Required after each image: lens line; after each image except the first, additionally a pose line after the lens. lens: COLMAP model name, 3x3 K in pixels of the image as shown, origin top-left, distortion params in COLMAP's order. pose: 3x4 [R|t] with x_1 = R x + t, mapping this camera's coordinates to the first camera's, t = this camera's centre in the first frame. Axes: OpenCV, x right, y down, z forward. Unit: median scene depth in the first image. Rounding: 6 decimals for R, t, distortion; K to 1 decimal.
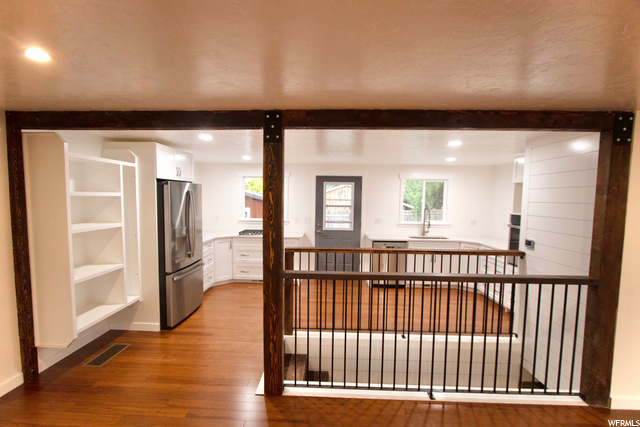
lens RADIAL K [[296.4, 0, 317.5], [0, 296.4, 217.7], [0, 0, 1]] dist [-0.009938, 0.000371]
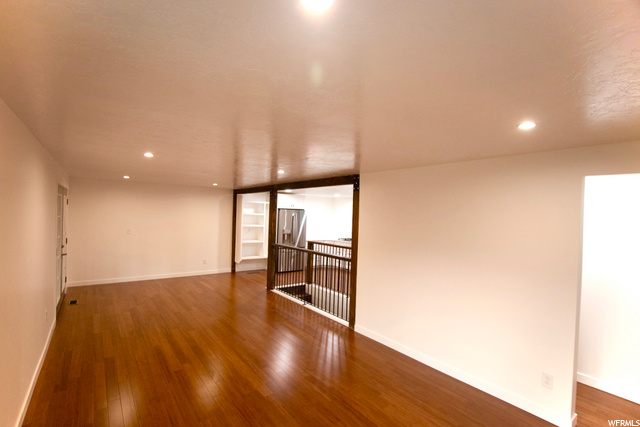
lens RADIAL K [[296.4, 0, 317.5], [0, 296.4, 217.7], [0, 0, 1]] dist [-0.009938, 0.000371]
pose [[0.637058, 0.014262, -0.770684, 1.593403], [-0.074655, 0.996270, -0.043274, 0.026521], [0.767192, 0.085104, 0.635747, -0.307067]]
